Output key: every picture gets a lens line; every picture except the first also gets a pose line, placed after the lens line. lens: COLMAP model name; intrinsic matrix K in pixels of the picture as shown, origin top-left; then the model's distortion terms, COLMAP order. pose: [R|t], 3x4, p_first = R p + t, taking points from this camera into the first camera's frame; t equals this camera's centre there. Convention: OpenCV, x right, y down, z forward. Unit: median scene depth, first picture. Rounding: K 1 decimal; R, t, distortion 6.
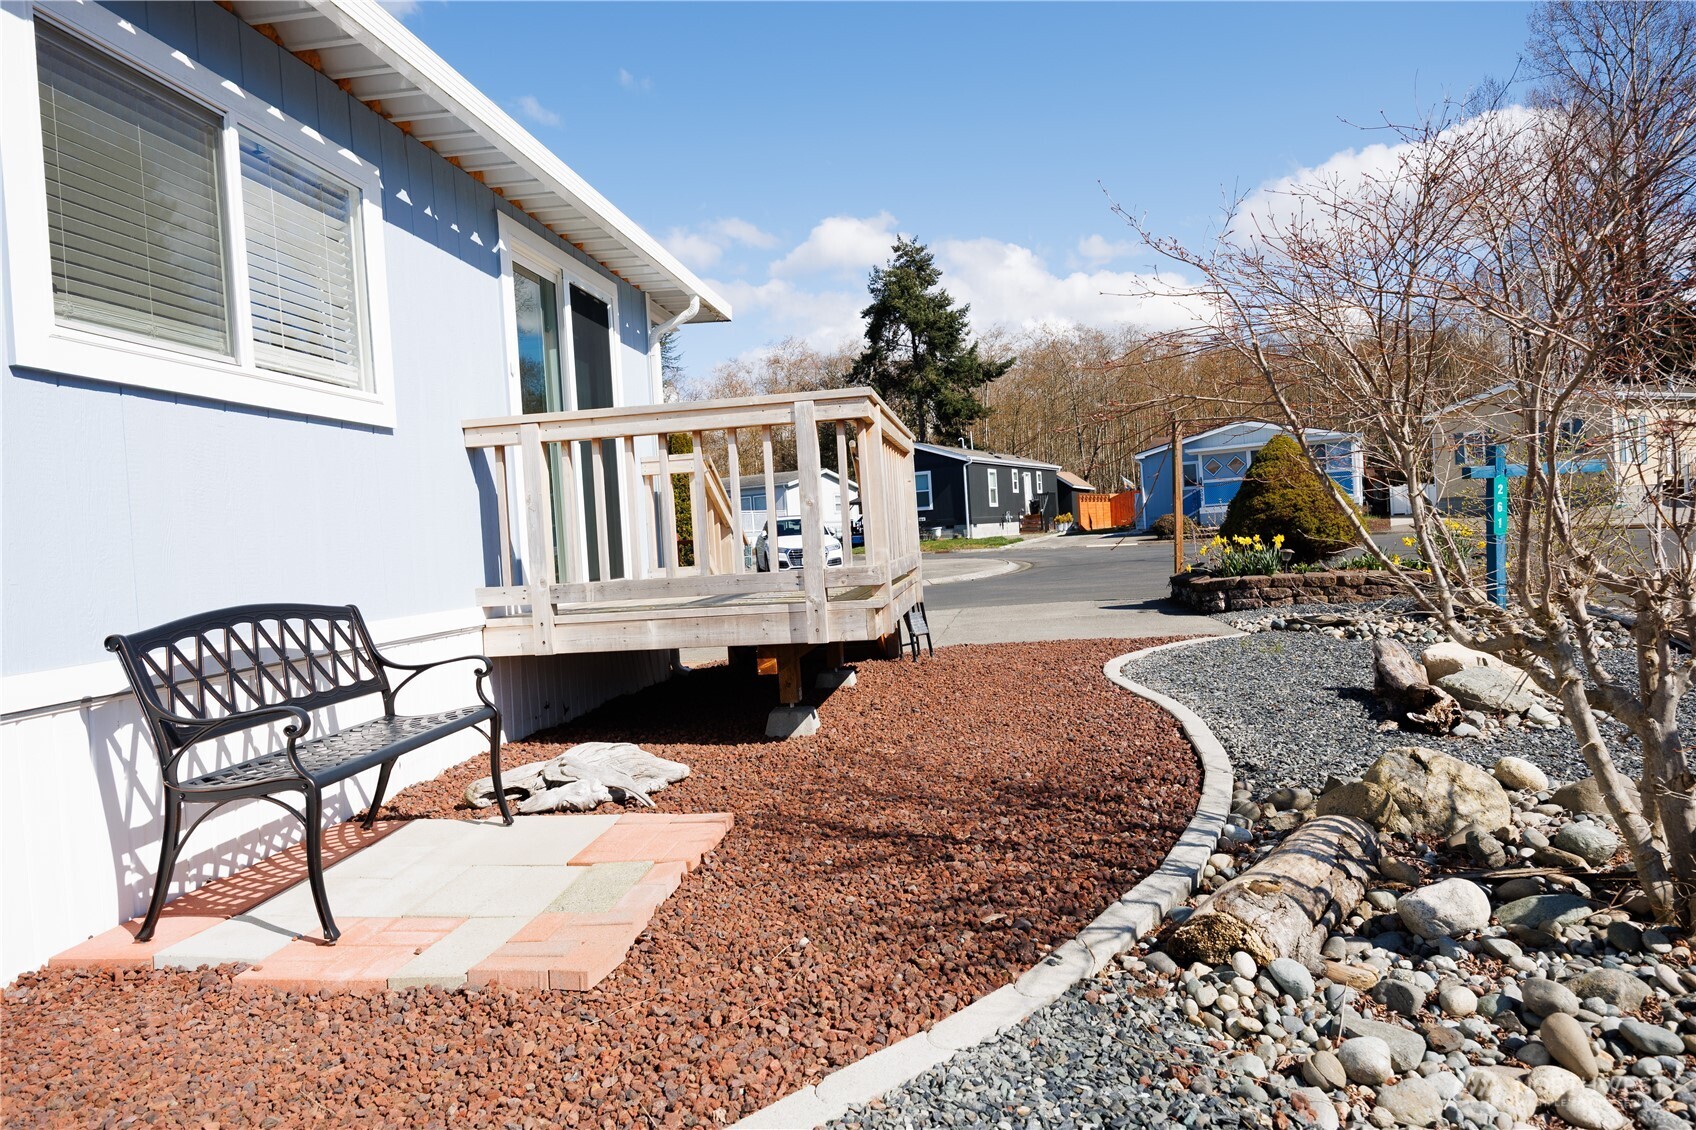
lens RADIAL K [[994.5, 0, 848.0], [0, 994.5, 565.0], [0, 0, 1]] dist [-0.075747, 0.064504]
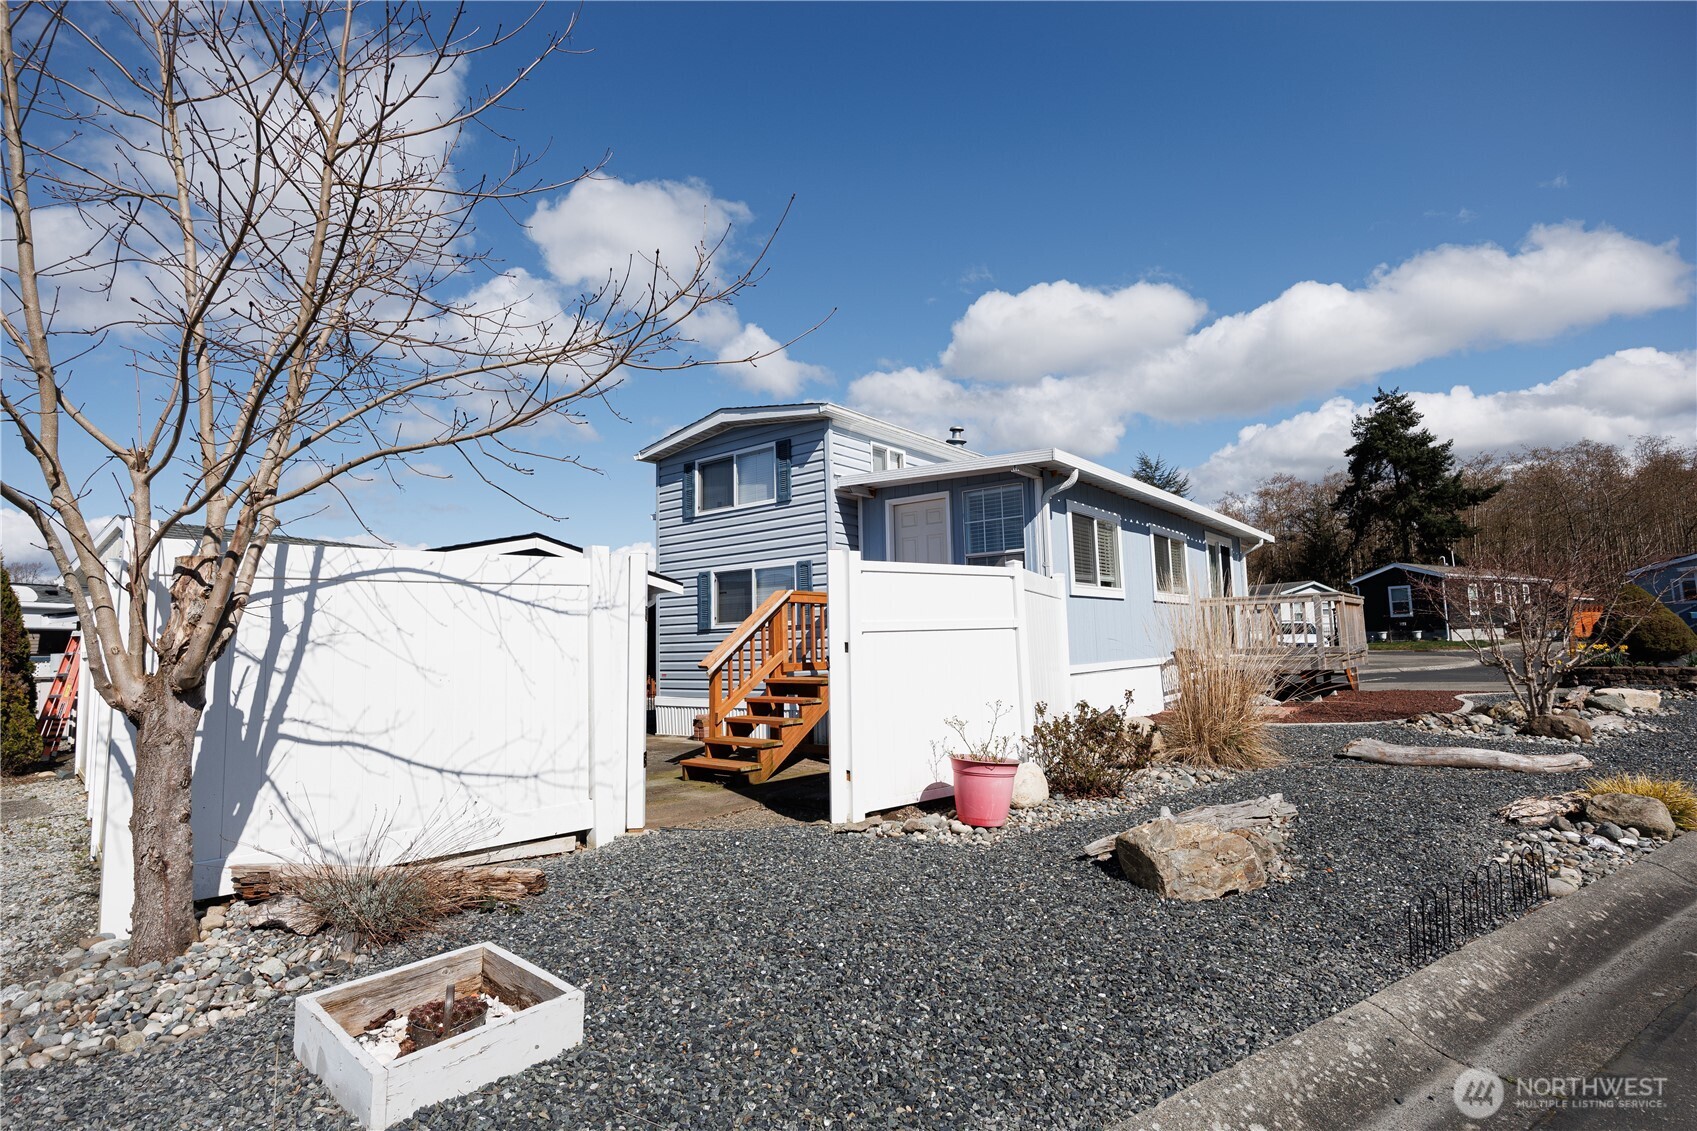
lens RADIAL K [[816.3, 0, 848.5], [0, 816.3, 565.5], [0, 0, 1]] dist [-0.003211, -0.000409]
pose [[0.859575, -0.012974, -0.510845, -0.000756], [-0.040837, 0.994737, -0.093977, 0.003889], [0.509375, 0.101641, 0.854521, -0.169358]]
